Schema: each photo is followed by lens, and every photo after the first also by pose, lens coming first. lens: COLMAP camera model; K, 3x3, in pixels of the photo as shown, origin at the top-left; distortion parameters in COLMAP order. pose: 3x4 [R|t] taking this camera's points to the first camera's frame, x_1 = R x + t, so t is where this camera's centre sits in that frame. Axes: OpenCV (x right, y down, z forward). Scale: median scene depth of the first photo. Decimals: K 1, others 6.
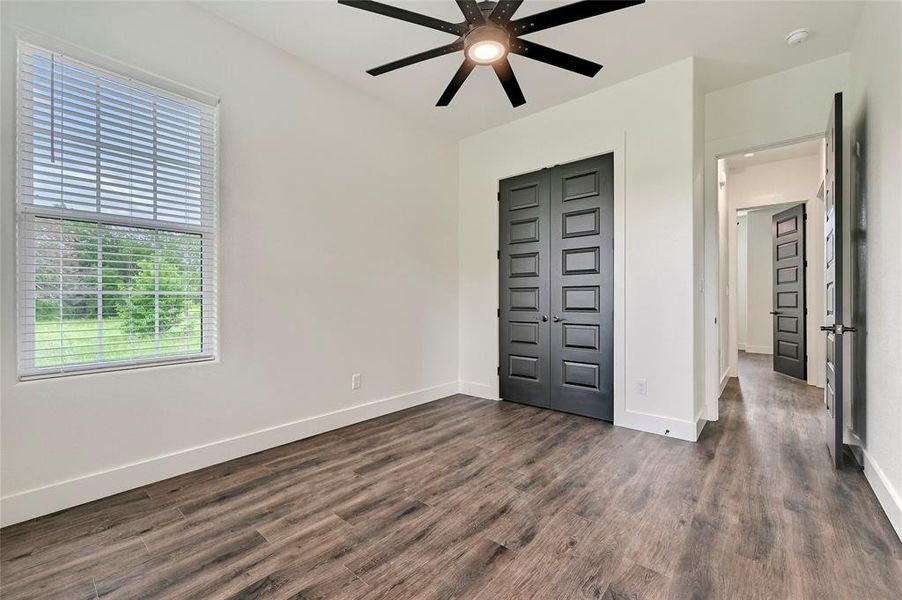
lens RADIAL K [[376.9, 0, 453.2], [0, 376.9, 300.2], [0, 0, 1]] dist [-0.000594, -0.001302]
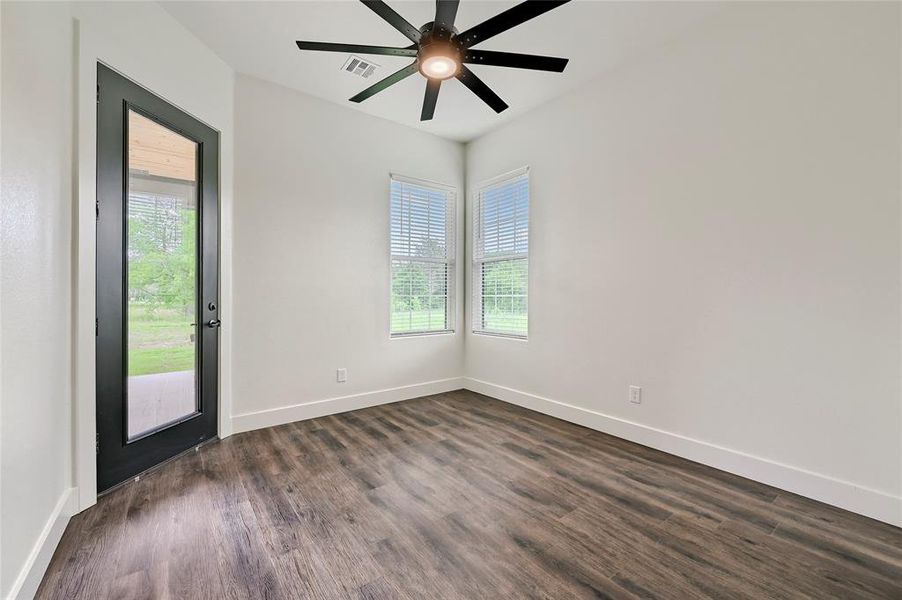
lens RADIAL K [[376.9, 0, 452.8], [0, 376.9, 297.6], [0, 0, 1]] dist [-0.000594, -0.001302]
pose [[-0.228362, 0.002243, -0.973574, 0.918335], [-0.000388, 0.999997, 0.002395, -0.011626], [0.973576, 0.000925, -0.228360, 1.066353]]
